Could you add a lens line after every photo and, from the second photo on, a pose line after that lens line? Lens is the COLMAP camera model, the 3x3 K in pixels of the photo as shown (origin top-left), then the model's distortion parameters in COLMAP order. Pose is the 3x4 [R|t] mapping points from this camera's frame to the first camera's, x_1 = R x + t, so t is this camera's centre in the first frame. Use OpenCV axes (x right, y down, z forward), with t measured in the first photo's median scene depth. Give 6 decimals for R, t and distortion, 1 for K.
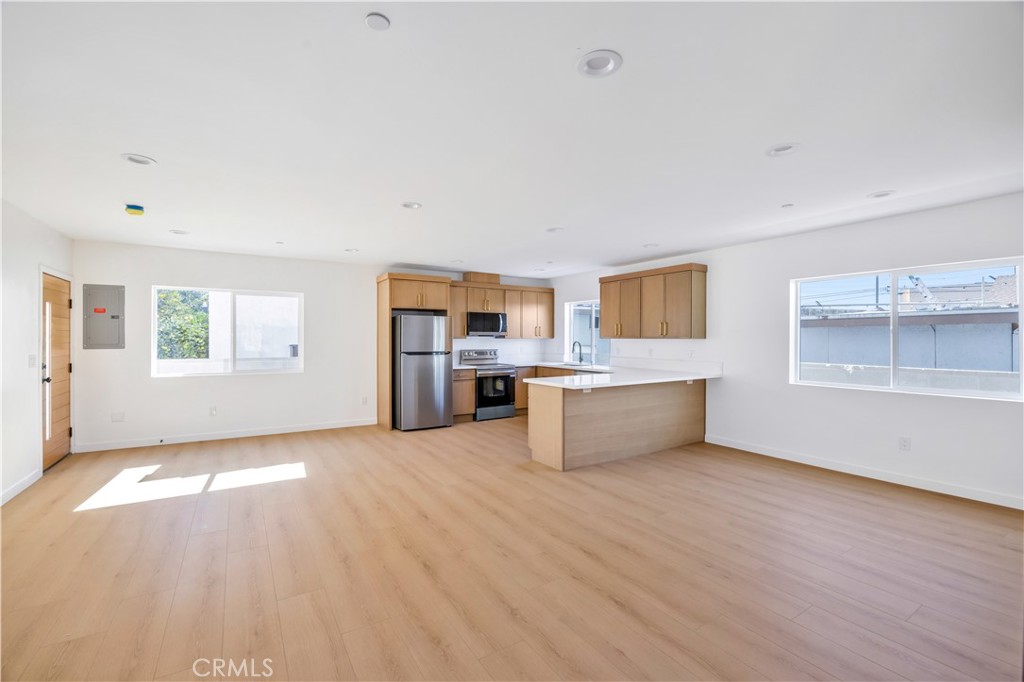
lens RADIAL K [[448.9, 0, 507.0], [0, 448.9, 339.4], [0, 0, 1]] dist [0.001702, 0.000084]
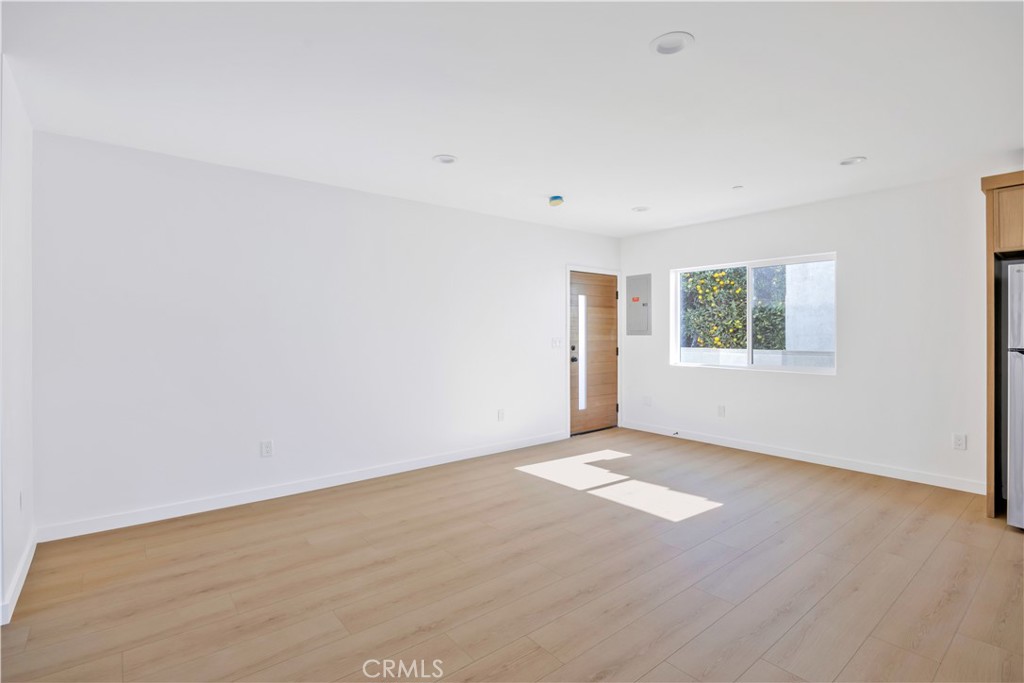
lens RADIAL K [[484.7, 0, 489.7], [0, 484.7, 337.4], [0, 0, 1]] dist [-0.006129, -0.000428]
pose [[0.122552, 0.011605, -0.992394, 0.203673], [0.000197, 0.999931, 0.011717, 0.012738], [0.992462, -0.001632, 0.122541, 0.516931]]
